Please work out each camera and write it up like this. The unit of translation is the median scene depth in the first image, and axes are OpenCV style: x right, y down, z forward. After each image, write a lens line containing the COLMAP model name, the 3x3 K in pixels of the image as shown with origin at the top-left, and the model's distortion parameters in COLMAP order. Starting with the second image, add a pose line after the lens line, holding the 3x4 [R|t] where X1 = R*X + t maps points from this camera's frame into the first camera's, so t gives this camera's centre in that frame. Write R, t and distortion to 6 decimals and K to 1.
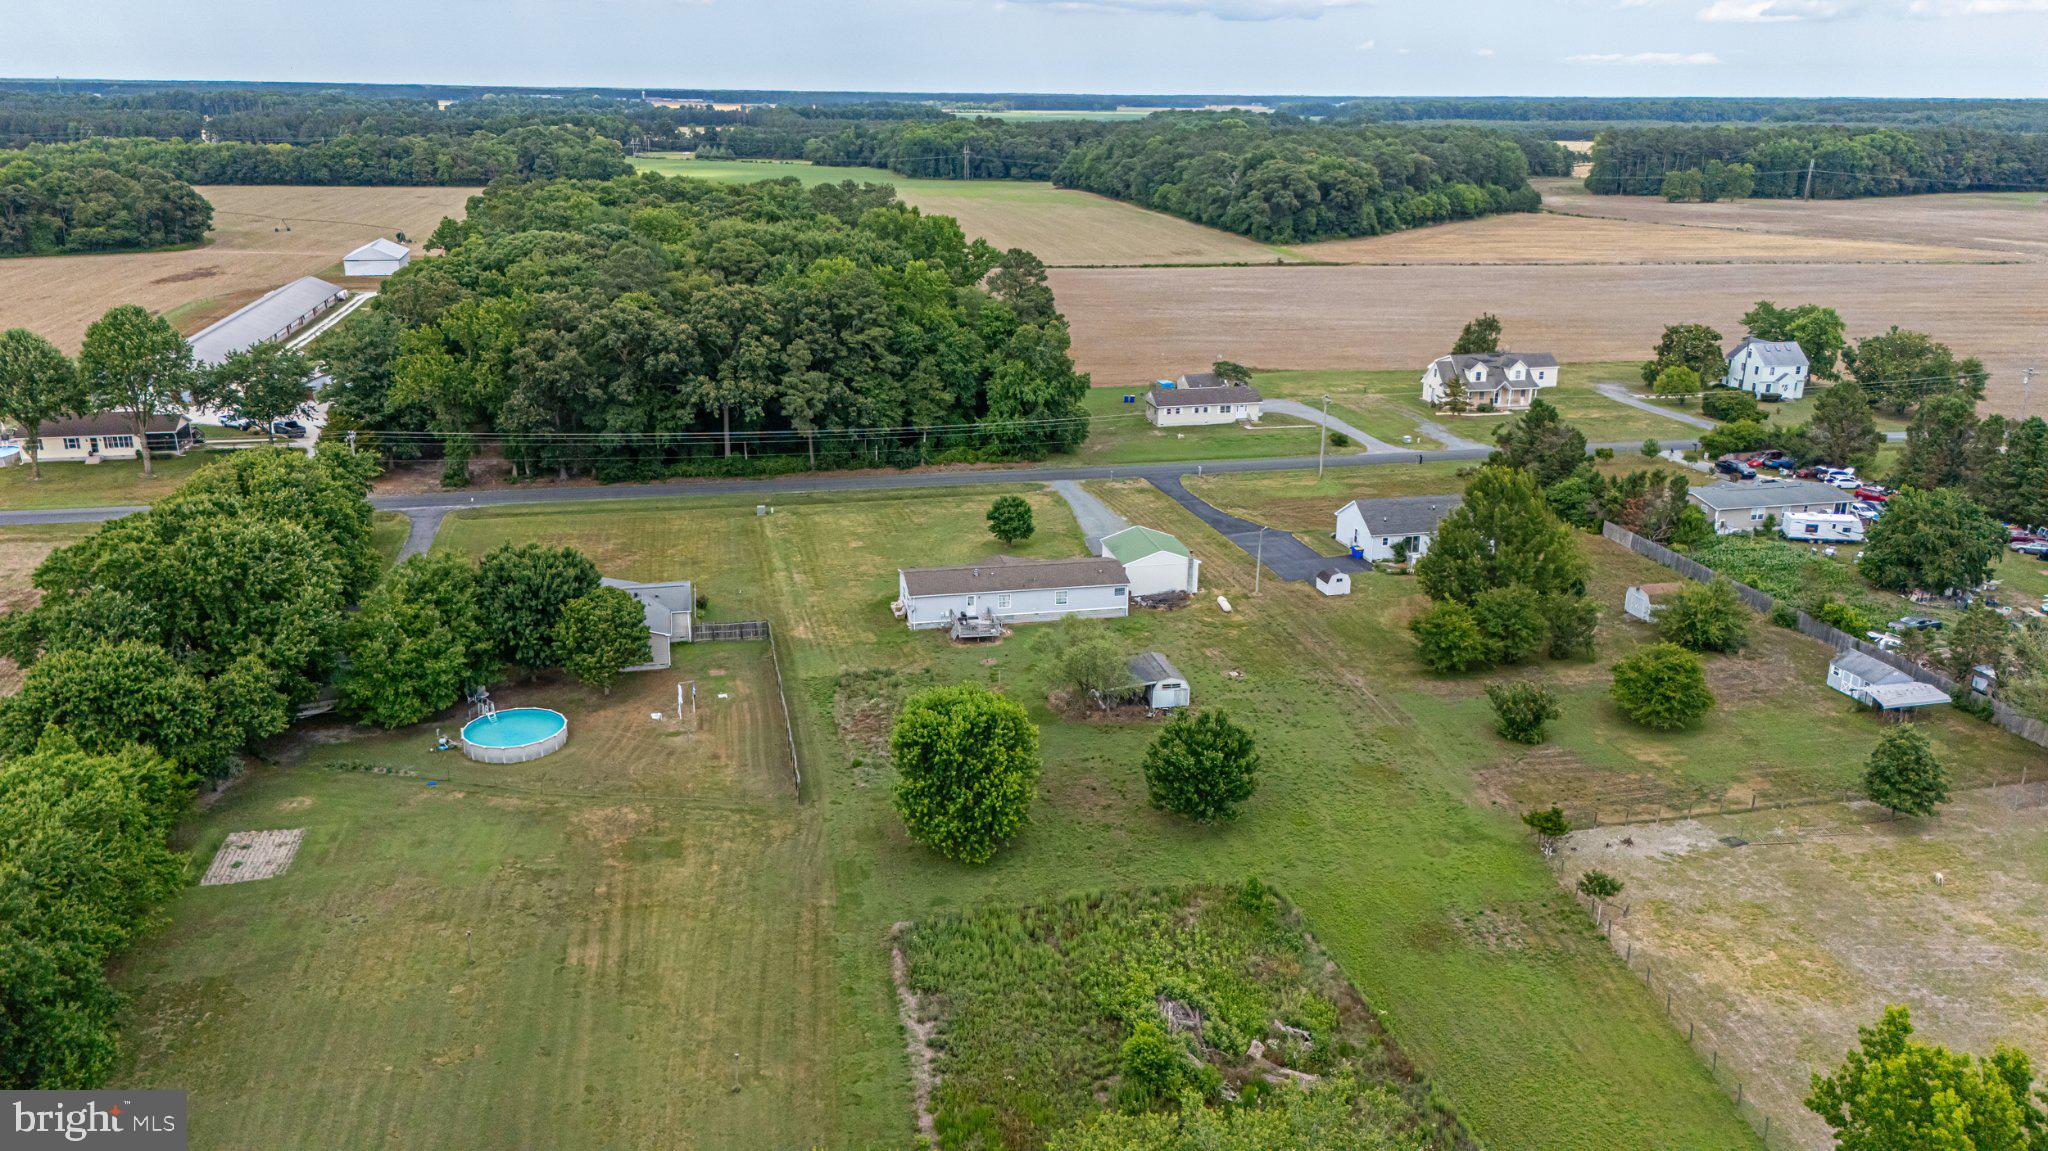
lens RADIAL K [[1508.0, 0, 1038.4], [0, 1508.0, 579.4], [0, 0, 1]] dist [0.071818, -0.070877]
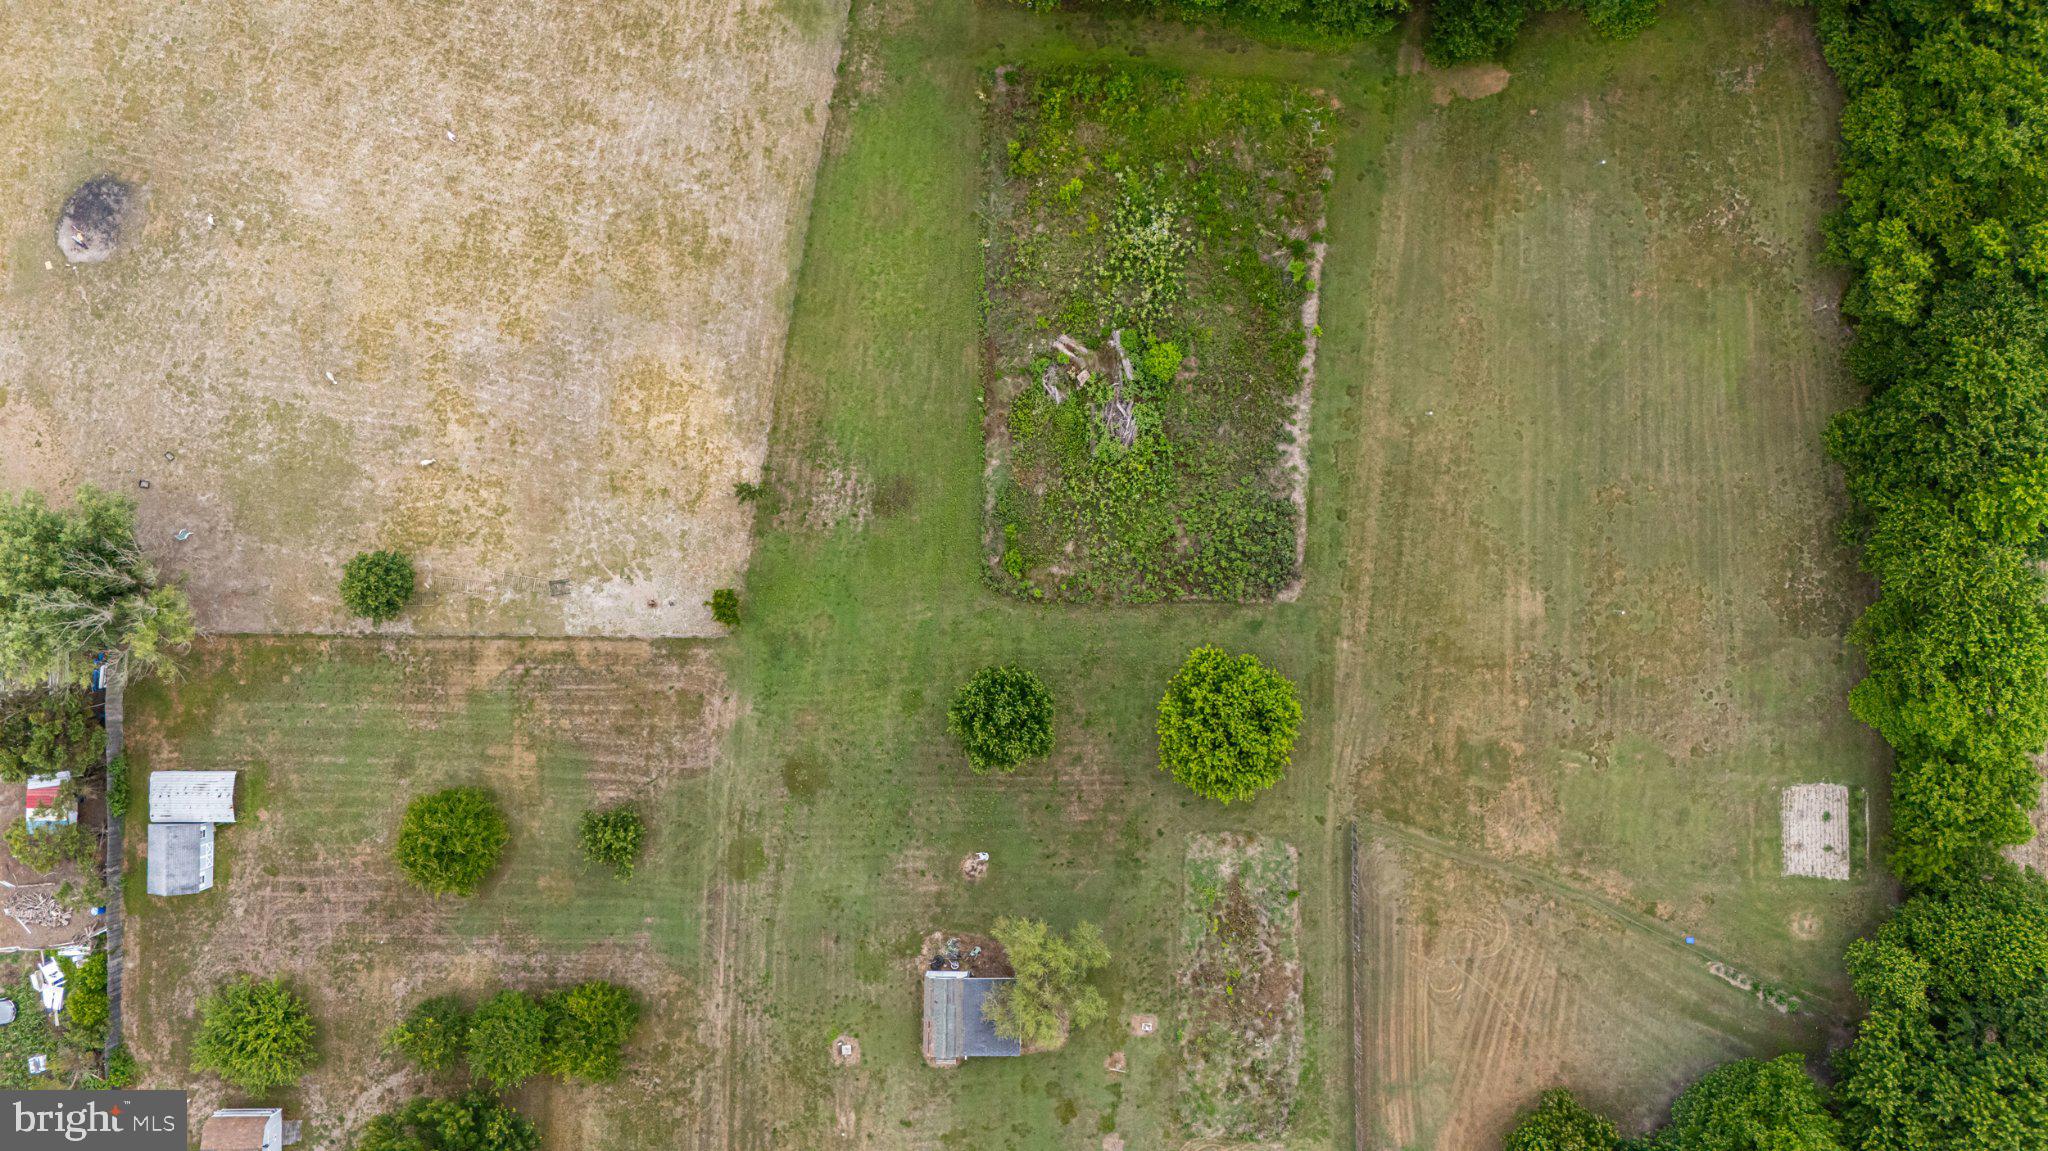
lens RADIAL K [[1508.0, 0, 1029.1], [0, 1508.0, 573.9], [0, 0, 1]] dist [0.071818, -0.070877]
pose [[-0.973683, -0.227863, 0.004545, 0.057827], [0.070855, -0.283694, 0.956293, -0.469429], [-0.216614, 0.931448, 0.292373, 0.306437]]
